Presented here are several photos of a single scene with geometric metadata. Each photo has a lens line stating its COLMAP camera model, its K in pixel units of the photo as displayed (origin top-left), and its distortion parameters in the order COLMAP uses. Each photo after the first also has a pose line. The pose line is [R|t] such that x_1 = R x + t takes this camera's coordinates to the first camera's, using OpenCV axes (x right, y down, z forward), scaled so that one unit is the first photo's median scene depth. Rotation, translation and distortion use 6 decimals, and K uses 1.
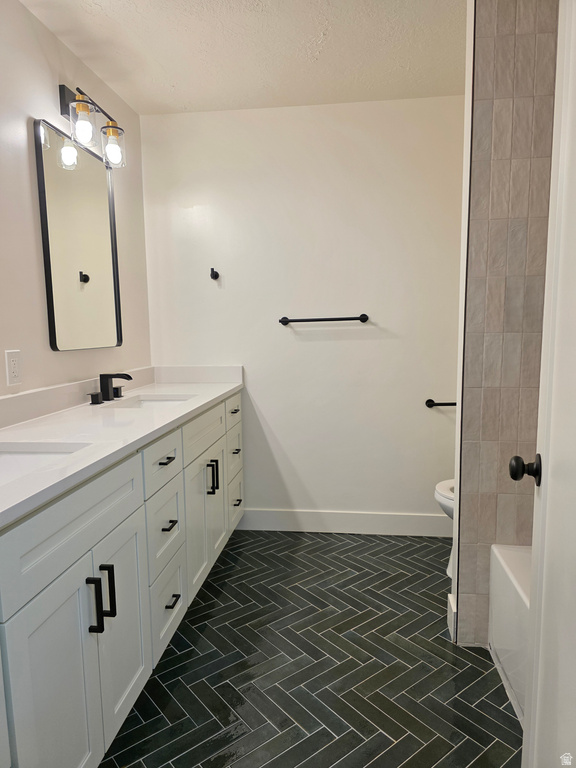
lens RADIAL K [[508.9, 0, 289.8], [0, 508.9, 384.1], [0, 0, 1]] dist [0.067909, -0.059834]
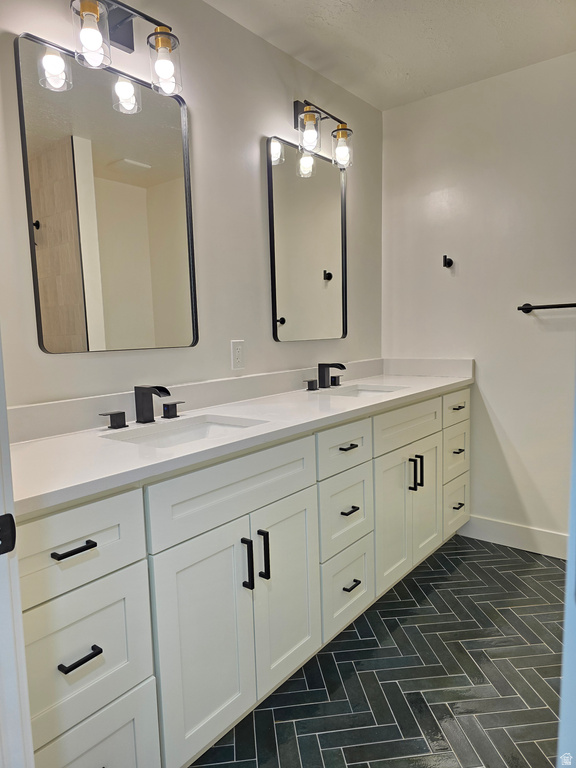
lens RADIAL K [[508.9, 0, 289.3], [0, 508.9, 384.8], [0, 0, 1]] dist [0.067909, -0.059834]
pose [[0.849767, 0.045820, -0.525163, 0.141047], [-0.041579, 0.998937, 0.019877, 0.007109], [0.525516, 0.004945, 0.850769, 0.050895]]
